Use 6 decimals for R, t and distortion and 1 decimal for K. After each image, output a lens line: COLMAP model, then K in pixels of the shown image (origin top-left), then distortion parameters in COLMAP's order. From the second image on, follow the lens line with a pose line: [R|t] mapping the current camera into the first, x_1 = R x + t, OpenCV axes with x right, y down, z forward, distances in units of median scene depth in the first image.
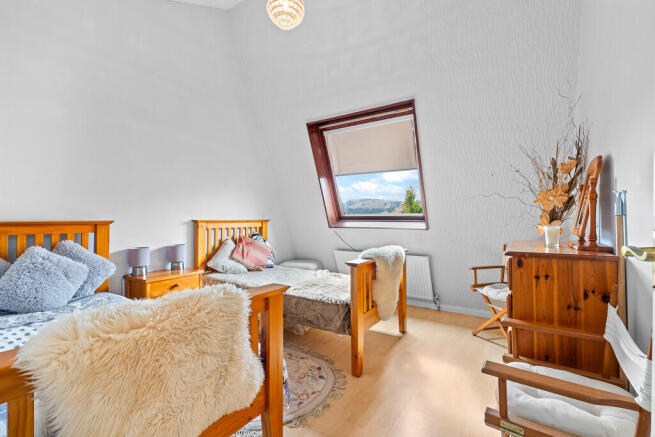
lens RADIAL K [[287.1, 0, 328.2], [0, 287.1, 201.2], [0, 0, 1]] dist [-0.006628, 0.000362]
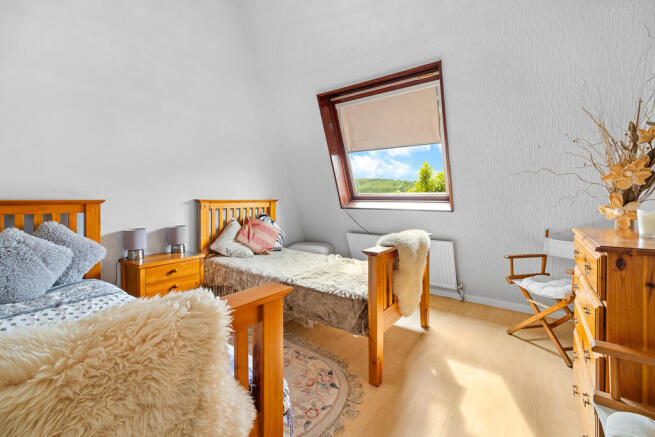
lens RADIAL K [[287.1, 0, 328.2], [0, 287.1, 201.2], [0, 0, 1]] dist [-0.006628, 0.000362]
pose [[0.999235, 0.005420, -0.038737, -0.006294], [-0.002764, 0.997661, 0.068299, 0.010021], [0.039016, -0.068140, 0.996913, 0.139921]]
